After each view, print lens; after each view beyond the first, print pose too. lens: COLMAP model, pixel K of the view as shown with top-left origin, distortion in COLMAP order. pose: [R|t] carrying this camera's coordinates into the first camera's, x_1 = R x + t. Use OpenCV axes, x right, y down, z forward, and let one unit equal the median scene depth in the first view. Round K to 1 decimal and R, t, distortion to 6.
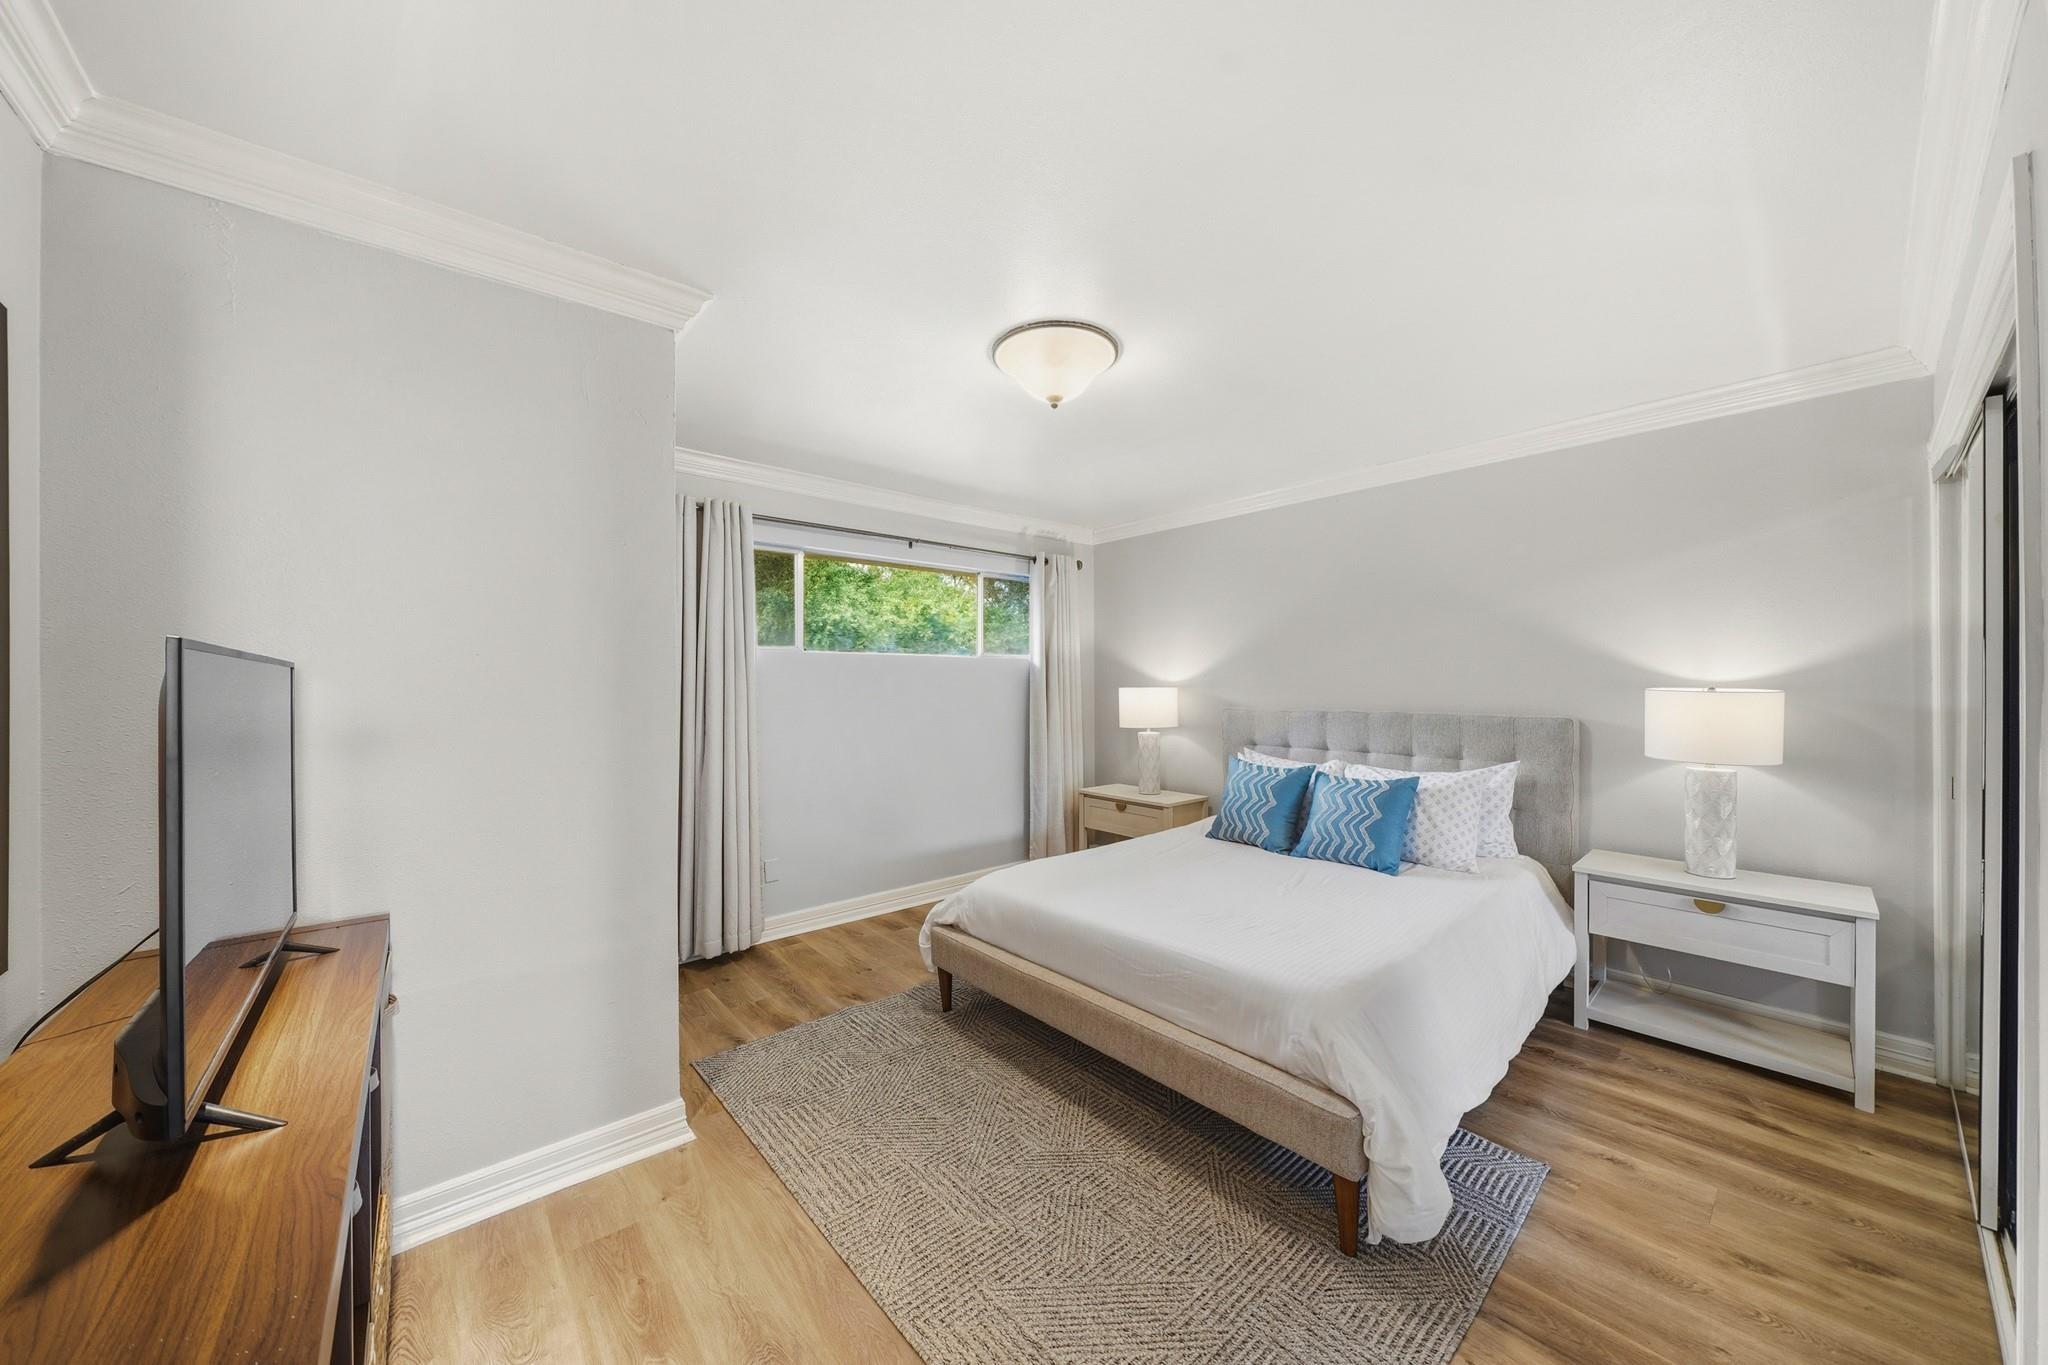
lens RADIAL K [[706.1, 0, 1022.4], [0, 706.1, 688.2], [0, 0, 1]] dist [-0.006354, -0.000098]
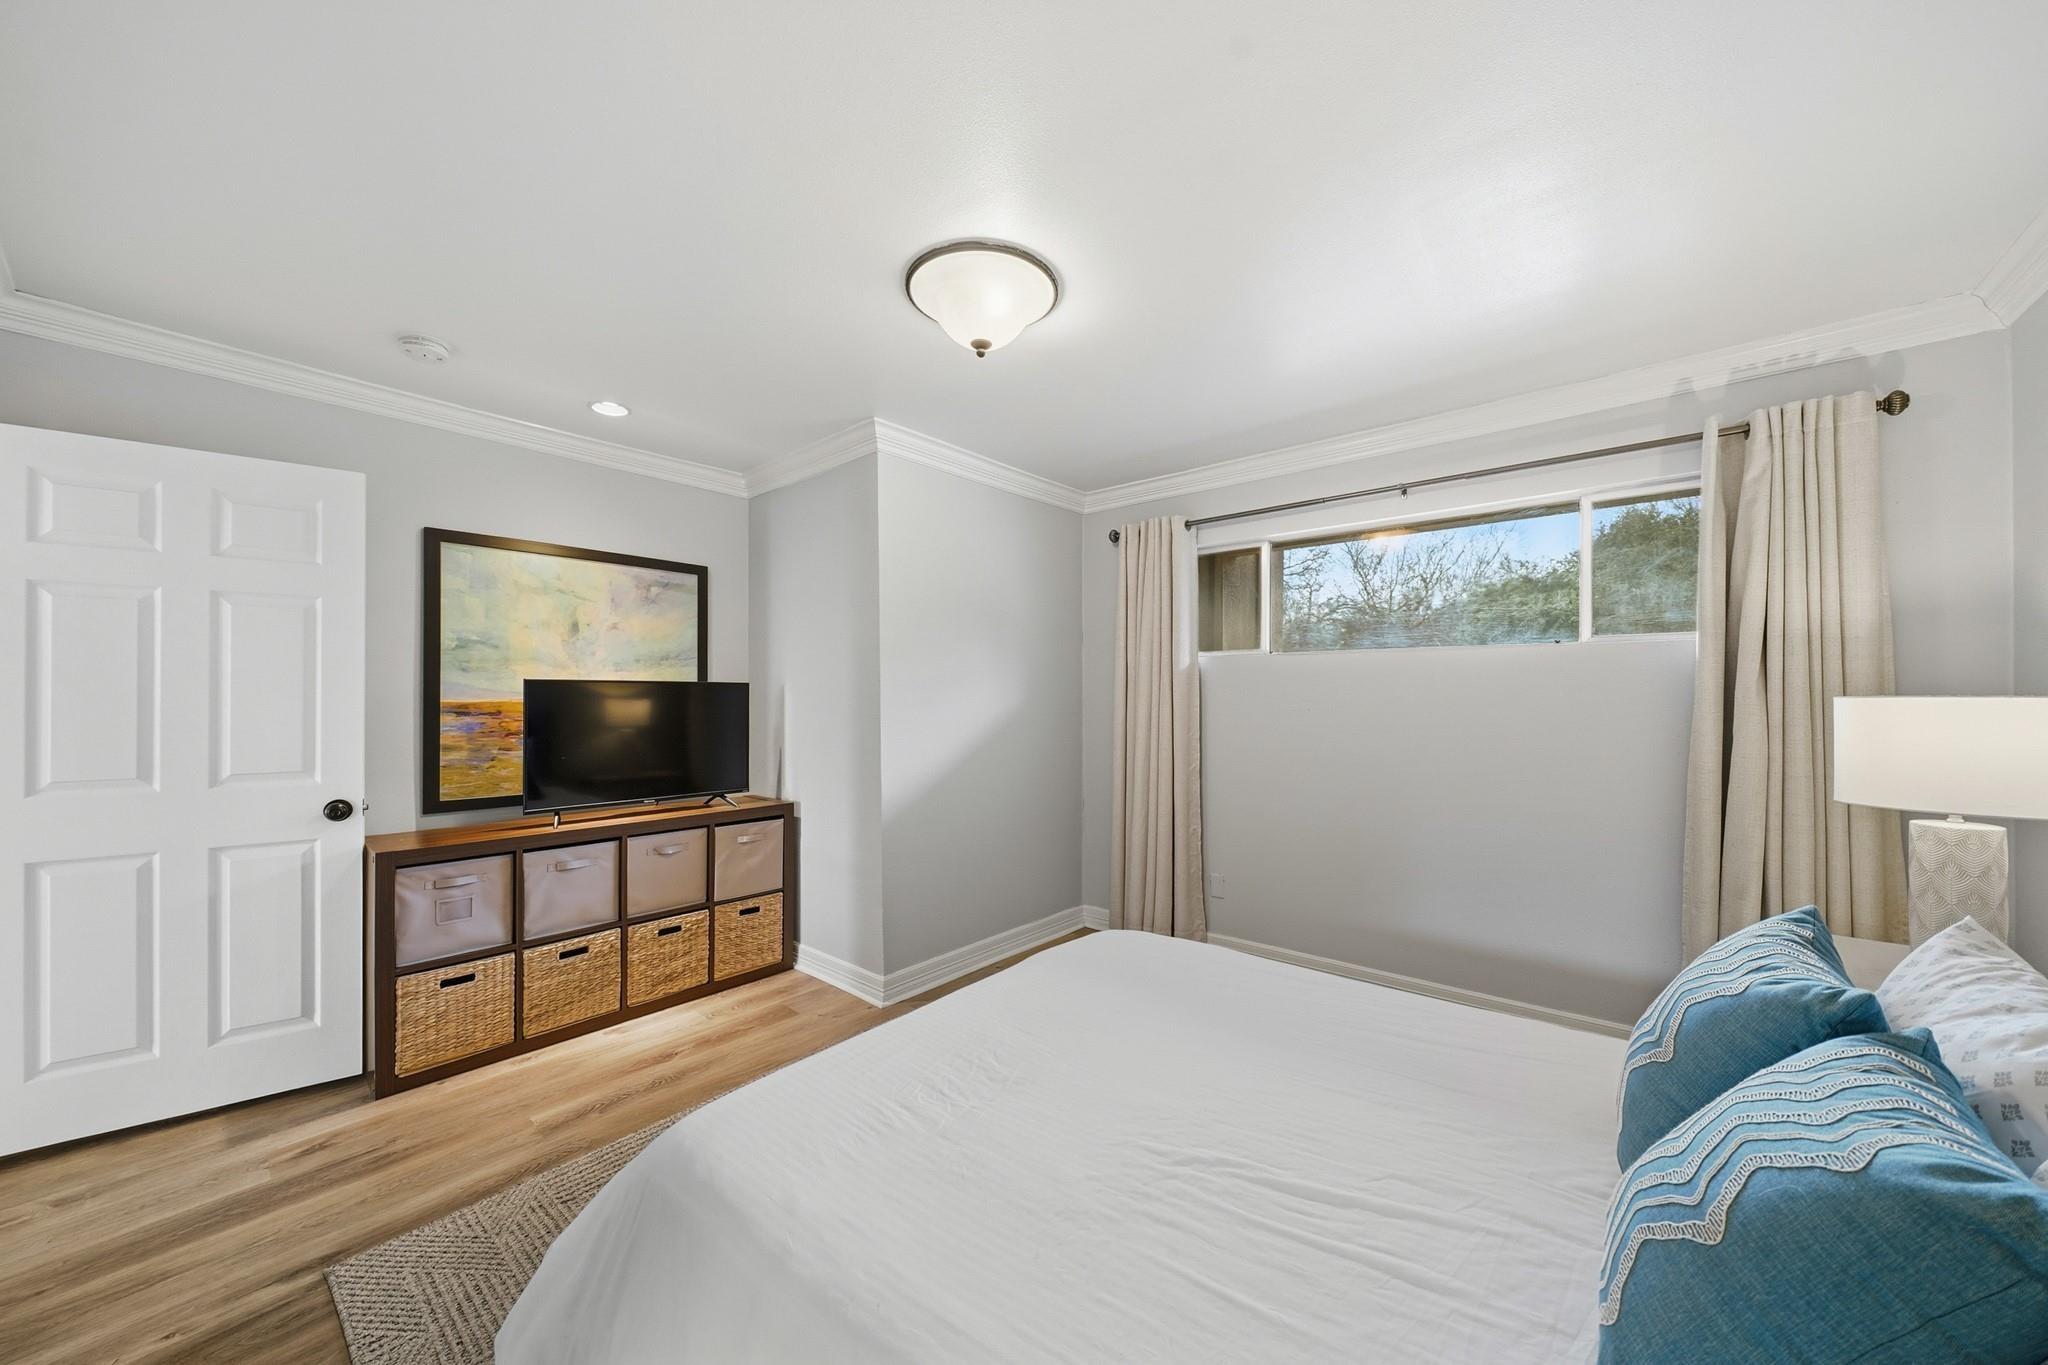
lens RADIAL K [[706.1, 0, 1022.4], [0, 706.1, 688.2], [0, 0, 1]] dist [-0.006354, -0.000098]
pose [[0.149746, -0.005074, -0.988711, 0.530850], [-0.006854, 0.999957, -0.006169, -0.000795], [0.988701, 0.007701, 0.149705, 0.565779]]
